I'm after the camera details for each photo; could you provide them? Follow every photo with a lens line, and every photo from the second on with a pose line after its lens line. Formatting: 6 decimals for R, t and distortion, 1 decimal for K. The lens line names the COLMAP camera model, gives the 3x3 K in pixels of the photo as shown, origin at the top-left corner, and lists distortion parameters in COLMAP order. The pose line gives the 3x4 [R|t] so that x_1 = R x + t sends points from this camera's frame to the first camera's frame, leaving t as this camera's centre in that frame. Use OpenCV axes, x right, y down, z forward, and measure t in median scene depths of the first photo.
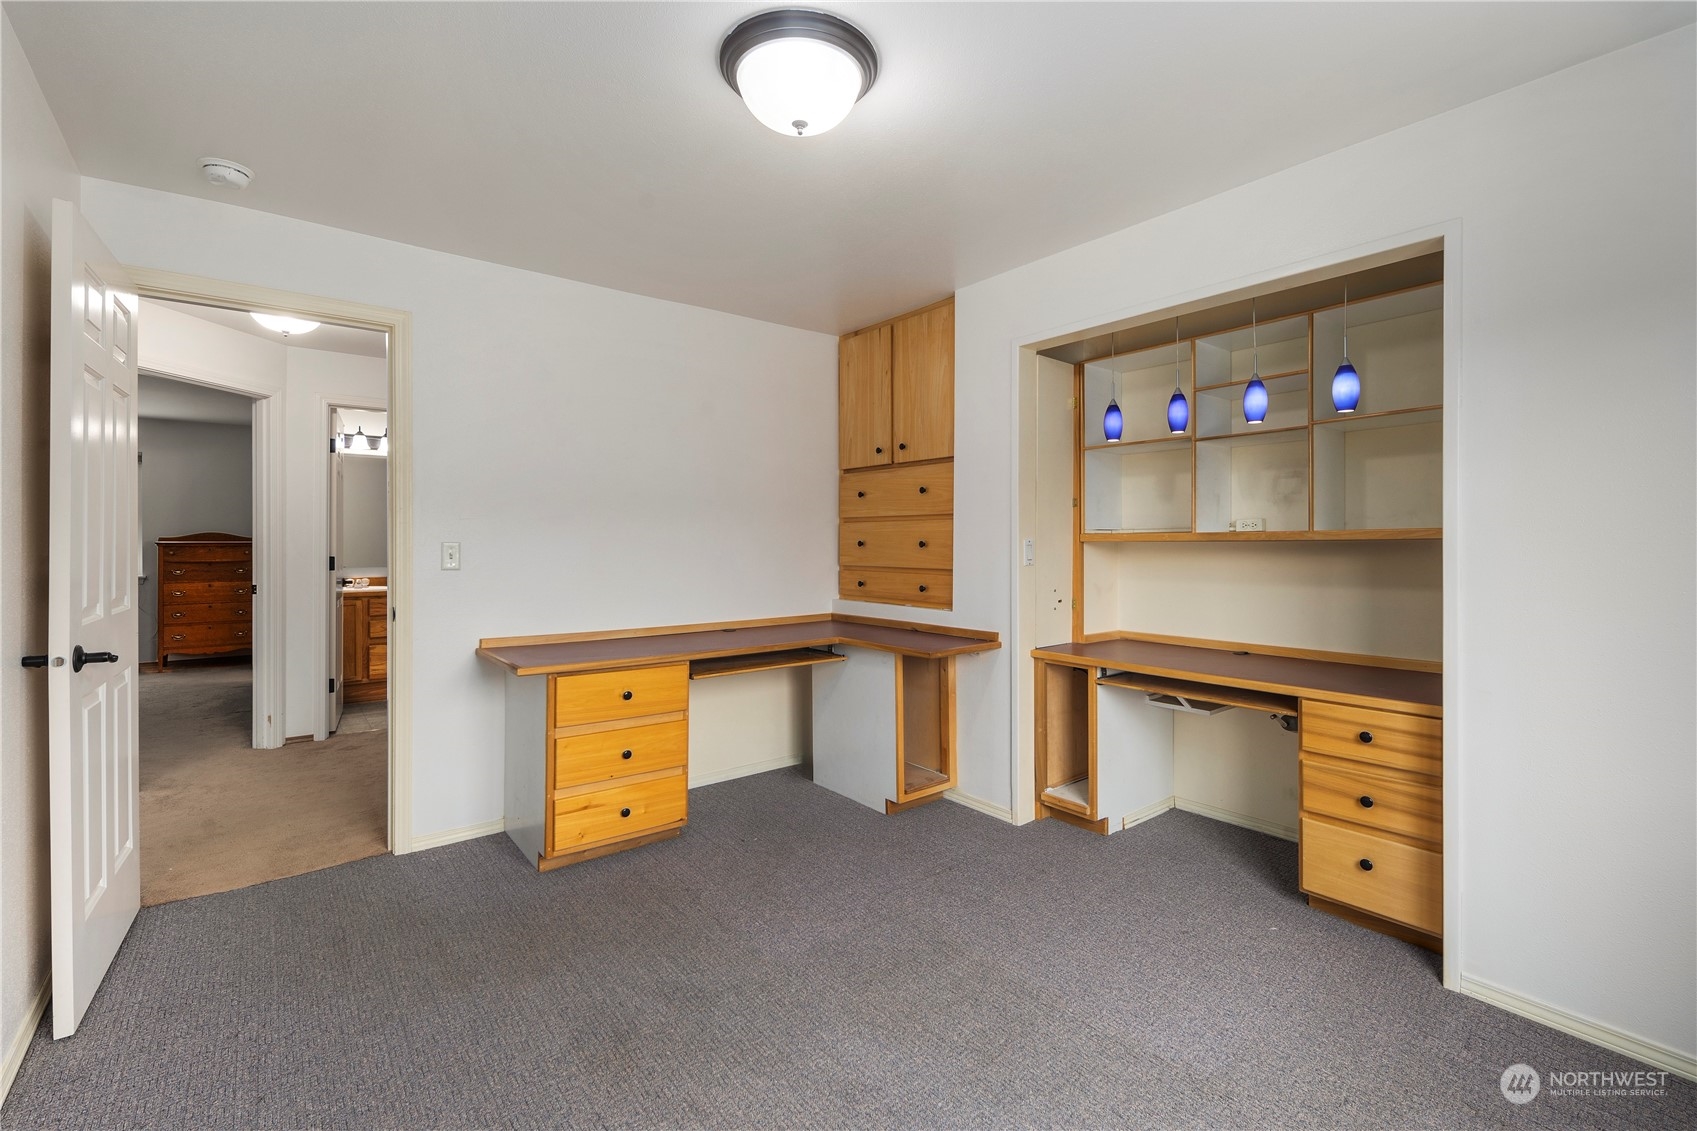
lens RADIAL K [[745.8, 0, 851.6], [0, 745.8, 546.3], [0, 0, 1]] dist [-0.000529, -0.000028]
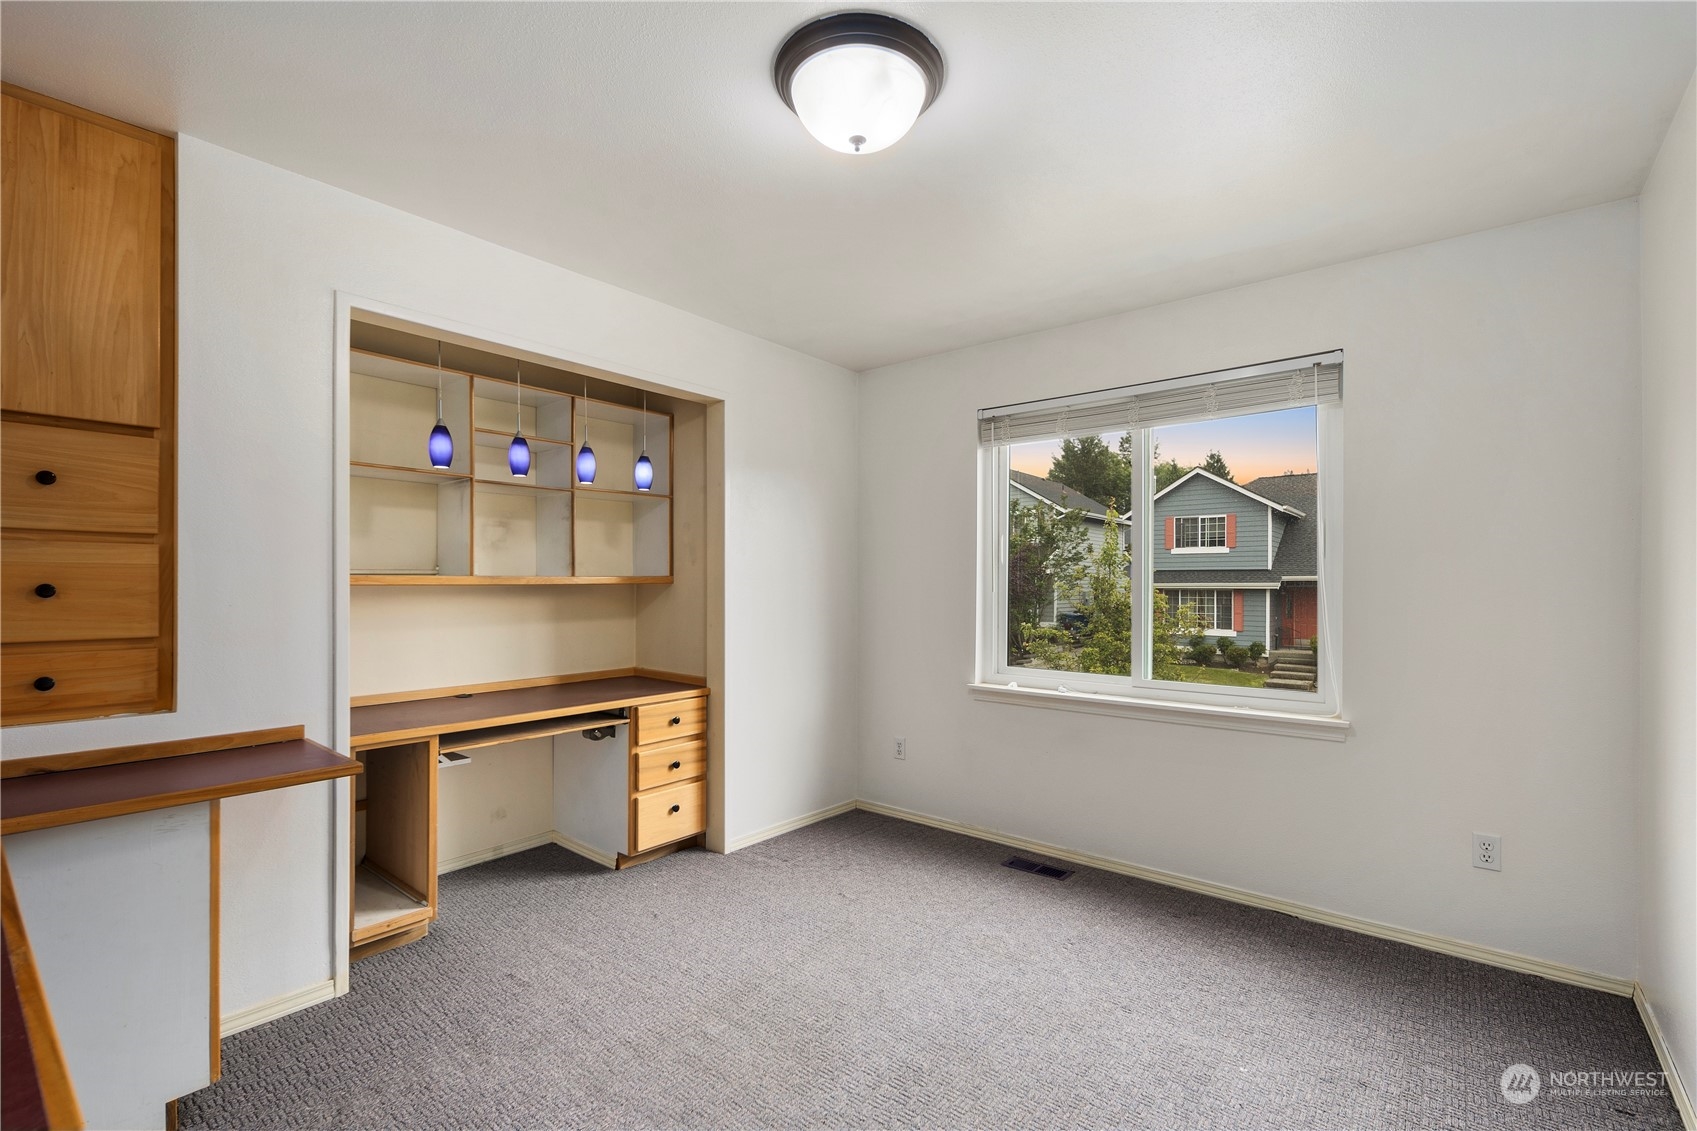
lens RADIAL K [[764.4, 0, 847.6], [0, 764.4, 592.0], [0, 0, 1]] dist [-0.001026, 0.000316]
pose [[-0.234890, -0.000856, 0.972022, -0.683033], [0.013858, 0.999895, 0.004229, 0.004392], [-0.971923, 0.014464, -0.234854, 0.840520]]
